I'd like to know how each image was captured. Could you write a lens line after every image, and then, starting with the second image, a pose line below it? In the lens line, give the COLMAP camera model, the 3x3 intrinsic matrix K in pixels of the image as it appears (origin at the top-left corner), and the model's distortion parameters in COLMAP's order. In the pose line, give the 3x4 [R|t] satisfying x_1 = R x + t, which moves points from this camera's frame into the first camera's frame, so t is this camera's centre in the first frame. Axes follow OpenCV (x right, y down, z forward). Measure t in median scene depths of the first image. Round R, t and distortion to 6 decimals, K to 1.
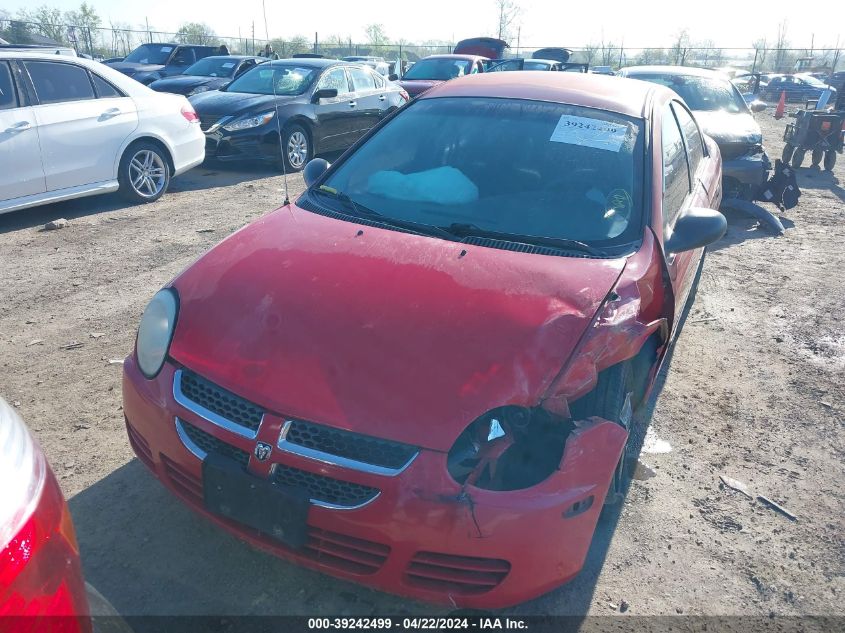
lens RADIAL K [[661.9, 0, 440.4], [0, 661.9, 235.9], [0, 0, 1]] dist [-0.004483, 0.020054]
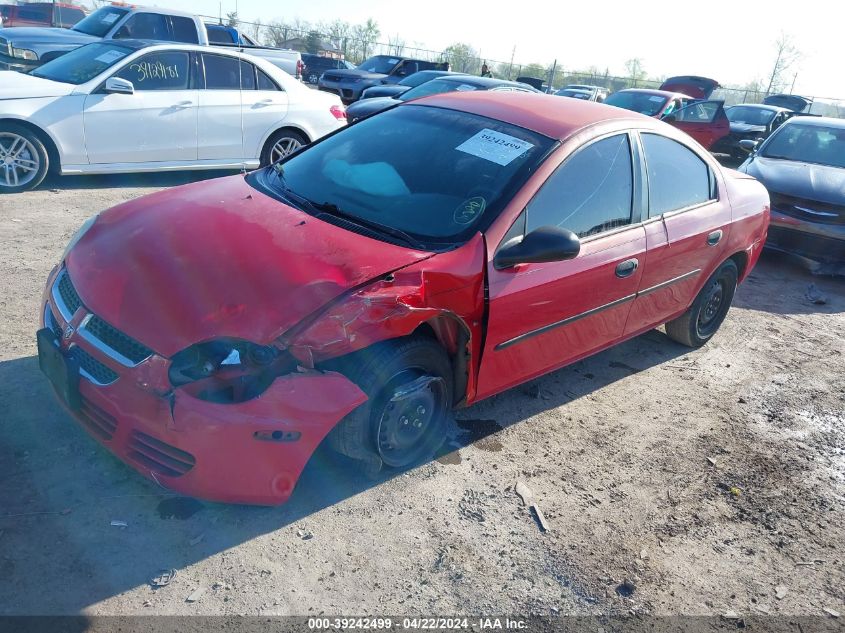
lens RADIAL K [[661.9, 0, 460.6], [0, 661.9, 235.3], [0, 0, 1]] dist [-0.004483, 0.020054]
pose [[0.941970, 0.159347, -0.295469, 0.364704], [-0.171306, 0.985106, -0.014862, 0.008491], [0.288700, 0.064616, 0.955237, -0.024426]]
